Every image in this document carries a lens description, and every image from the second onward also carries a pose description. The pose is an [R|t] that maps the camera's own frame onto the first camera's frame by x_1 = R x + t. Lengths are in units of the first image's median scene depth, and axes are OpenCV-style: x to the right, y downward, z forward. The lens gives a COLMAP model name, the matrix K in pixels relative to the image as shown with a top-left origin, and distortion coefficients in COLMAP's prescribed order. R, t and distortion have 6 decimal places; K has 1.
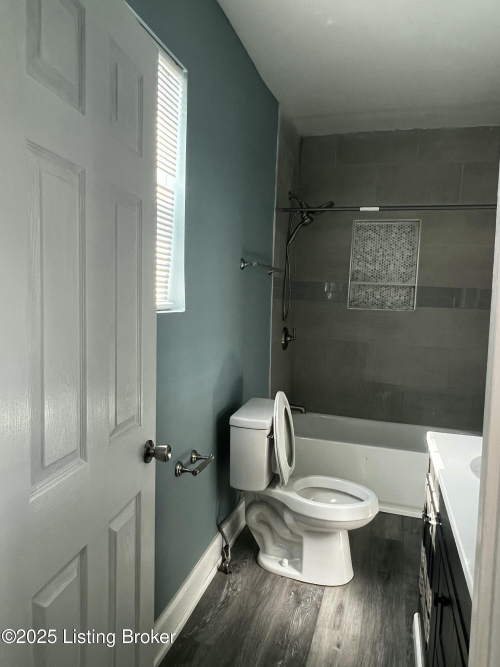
lens RADIAL K [[489.9, 0, 243.3], [0, 489.9, 334.4], [0, 0, 1]] dist [-0.005498, 0.000044]
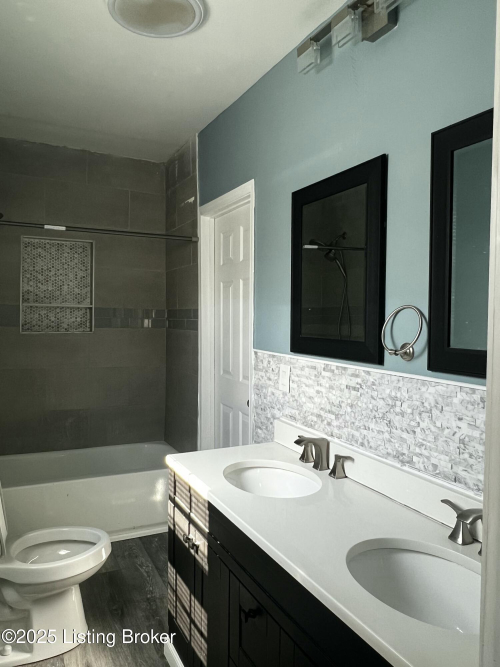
lens RADIAL K [[489.9, 0, 245.3], [0, 489.9, 333.5], [0, 0, 1]] dist [-0.005498, 0.000044]
pose [[0.725523, -0.051330, 0.686281, -0.121701], [0.068708, 0.997635, 0.001981, -0.029983], [-0.684760, 0.045715, 0.727334, 0.076863]]
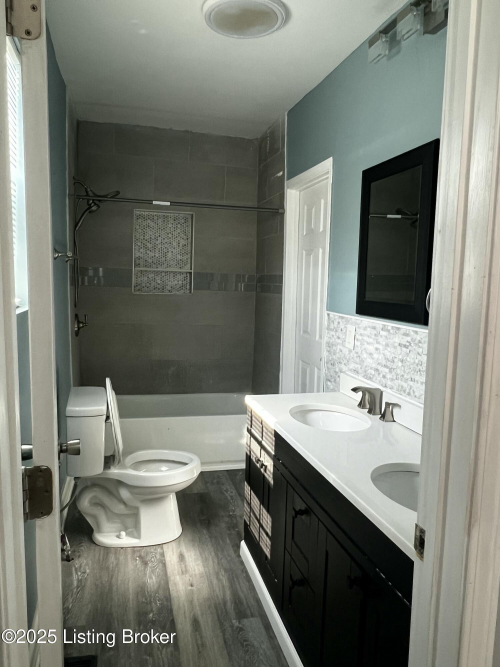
lens RADIAL K [[489.9, 0, 247.9], [0, 489.9, 334.3], [0, 0, 1]] dist [-0.005498, 0.000044]
pose [[0.846617, -0.069301, 0.527672, -0.165030], [0.043508, 0.997179, 0.061157, -0.021210], [-0.530422, -0.028818, 0.847244, -0.035252]]
